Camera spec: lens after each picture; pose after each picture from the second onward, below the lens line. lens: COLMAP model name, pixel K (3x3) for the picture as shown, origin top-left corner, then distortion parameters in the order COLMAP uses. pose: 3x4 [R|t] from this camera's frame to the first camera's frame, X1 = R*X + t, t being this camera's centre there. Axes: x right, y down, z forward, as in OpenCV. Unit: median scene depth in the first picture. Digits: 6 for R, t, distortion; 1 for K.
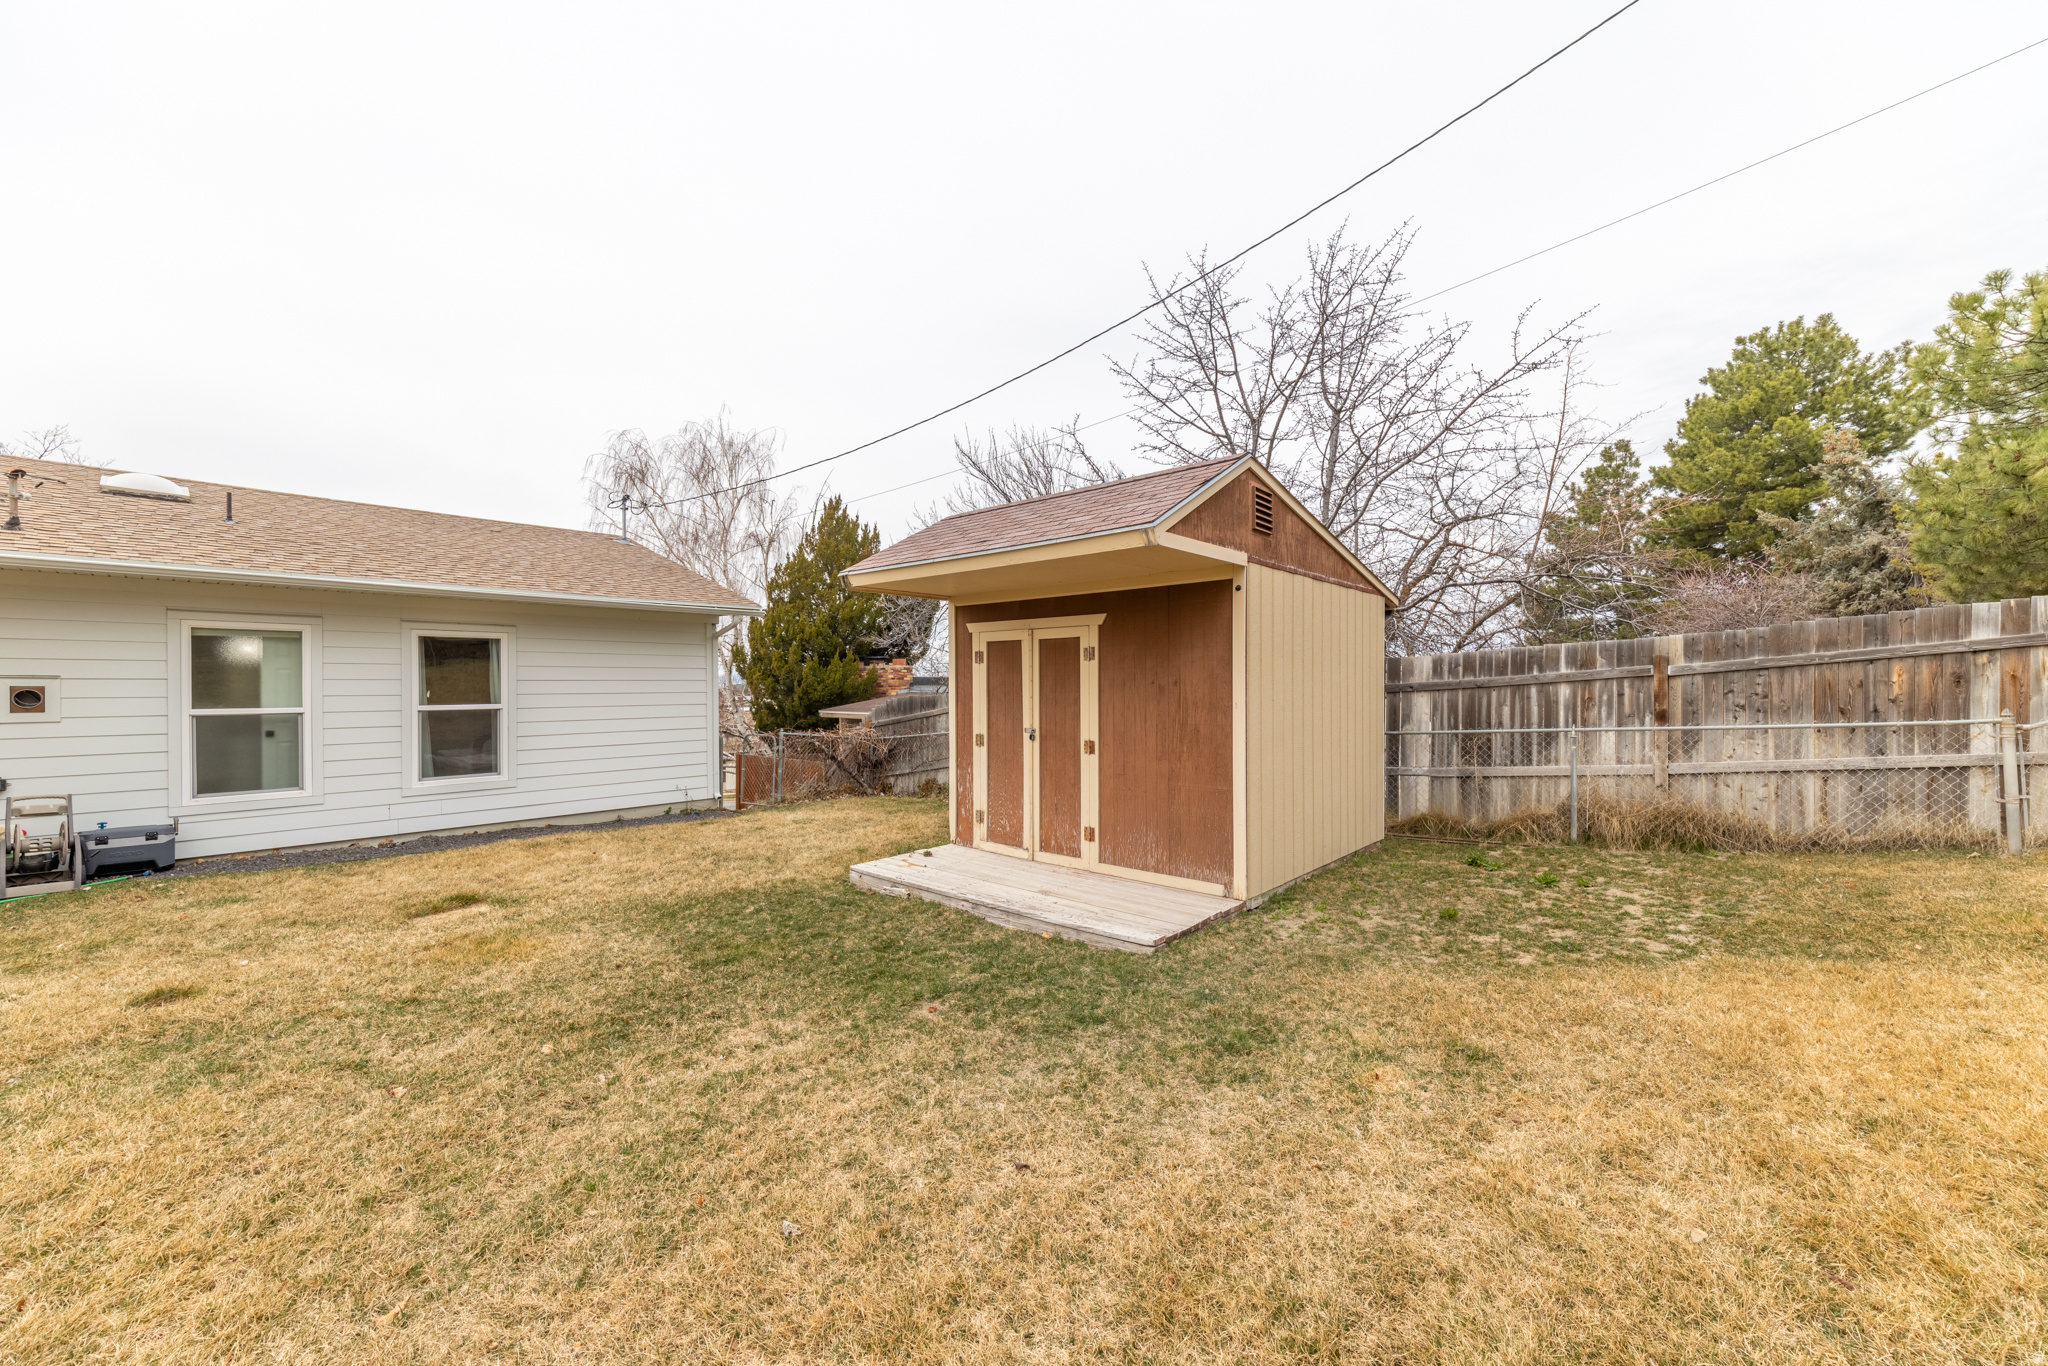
lens RADIAL K [[787.5, 0, 1024.0], [0, 787.5, 683.0], [0, 0, 1]] dist [0.000544, -0.000131]
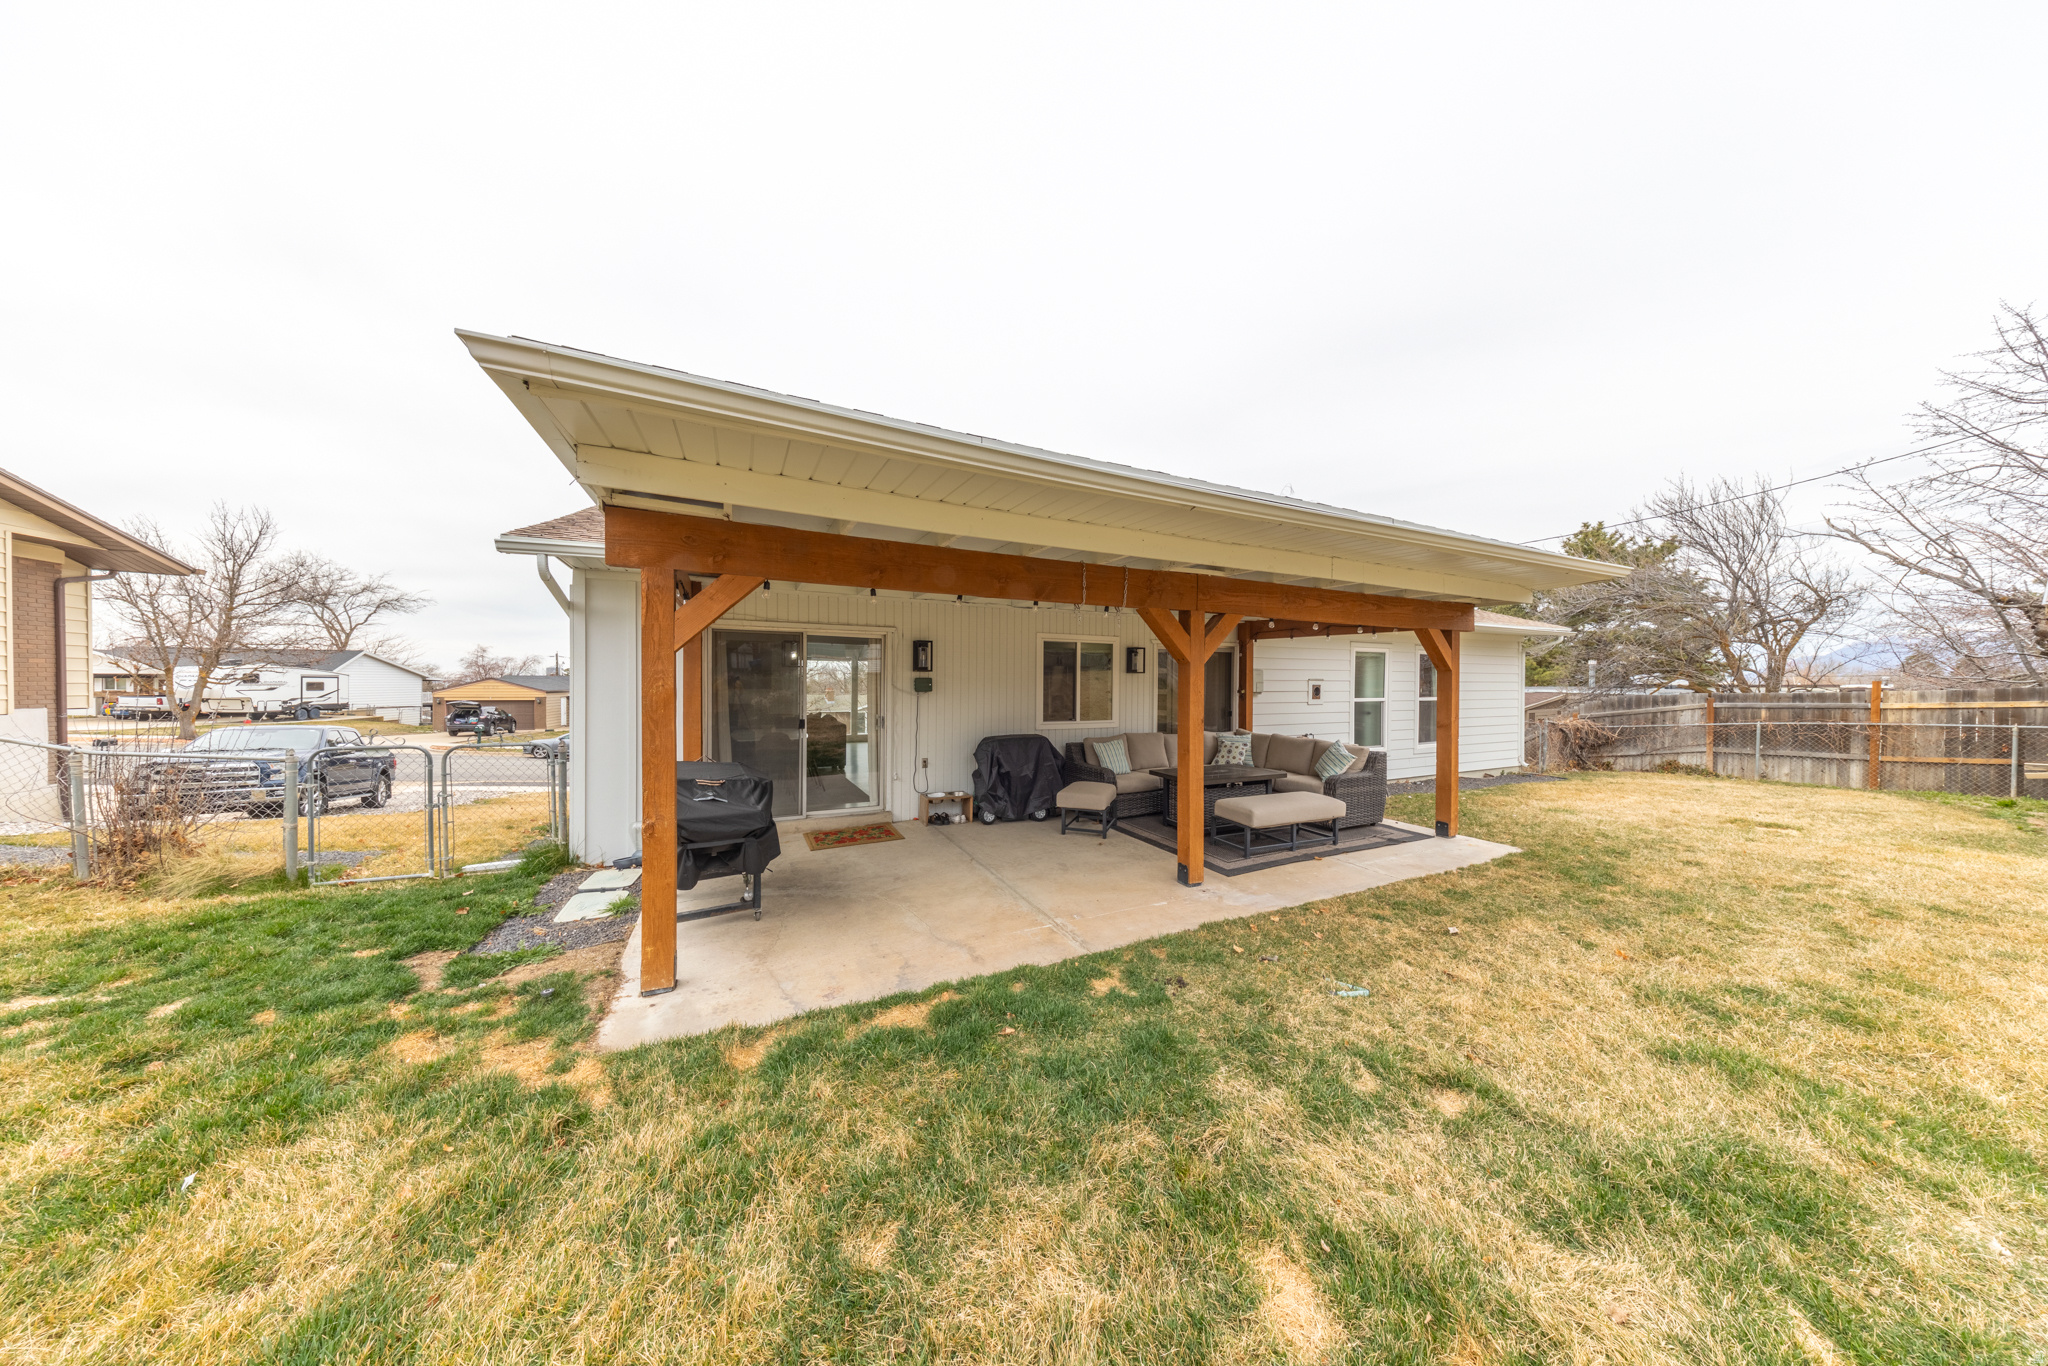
lens RADIAL K [[590.1, 0, 1024.0], [0, 590.1, 683.0], [0, 0, 1]] dist [0.001686, -0.000200]
pose [[0.928208, 0.004611, -0.372034, -1.297072], [-0.005068, 0.999987, -0.000251, 0.004040], [0.372028, 0.002119, 0.928219, -0.496956]]
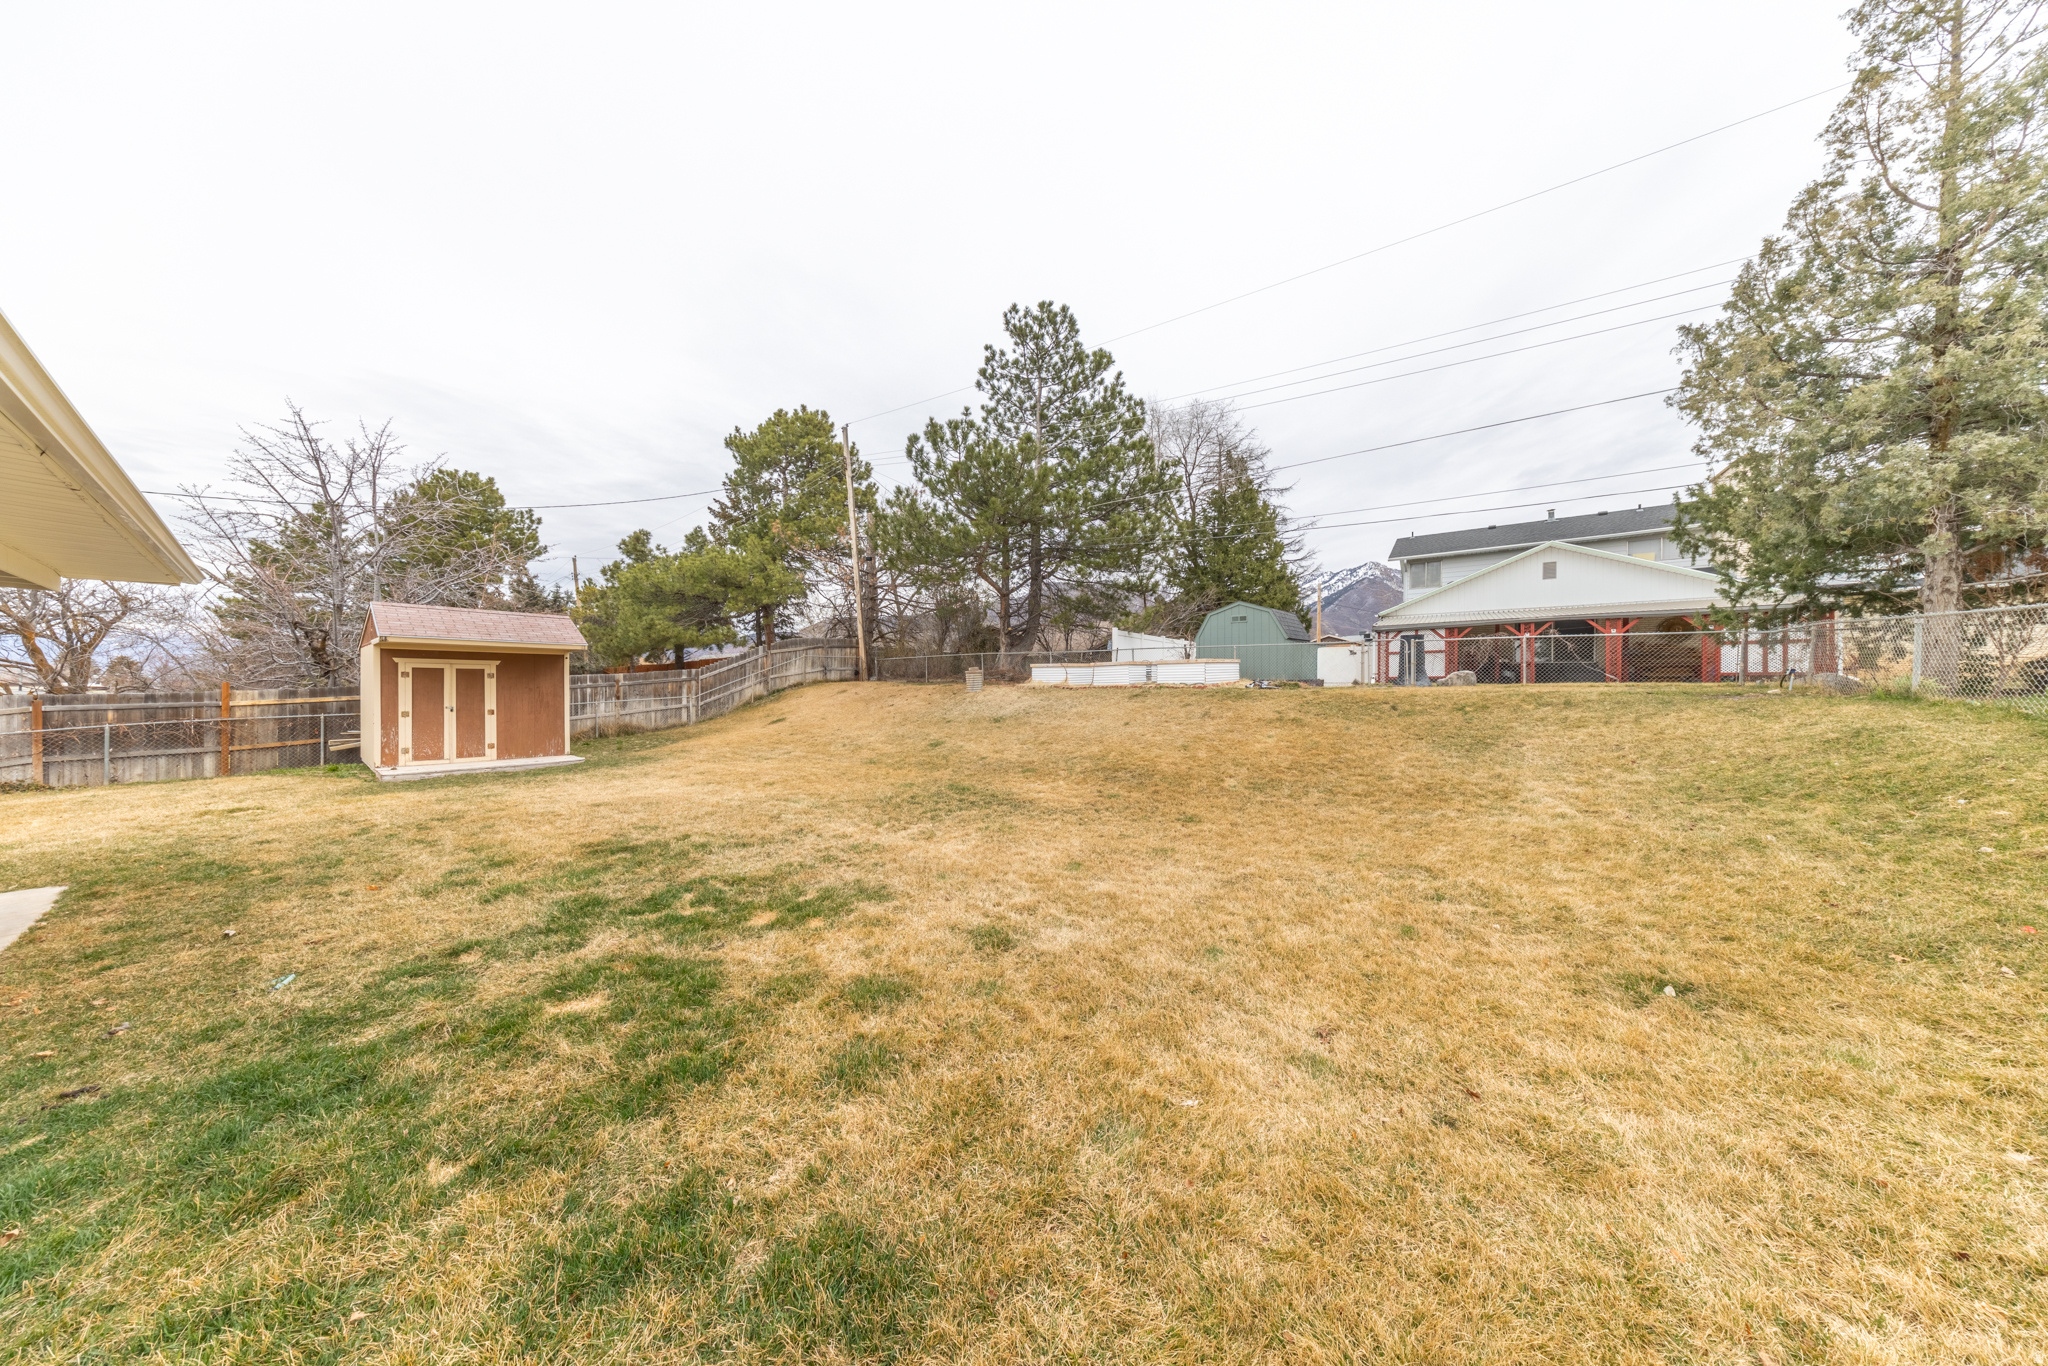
lens RADIAL K [[590.1, 0, 1024.0], [0, 590.1, 683.0], [0, 0, 1]] dist [0.001686, -0.000200]
pose [[-0.054717, 0.009934, 0.998452, -1.688334], [-0.003543, 0.999942, -0.010143, -0.000660], [-0.998496, -0.004092, -0.054678, -0.551033]]
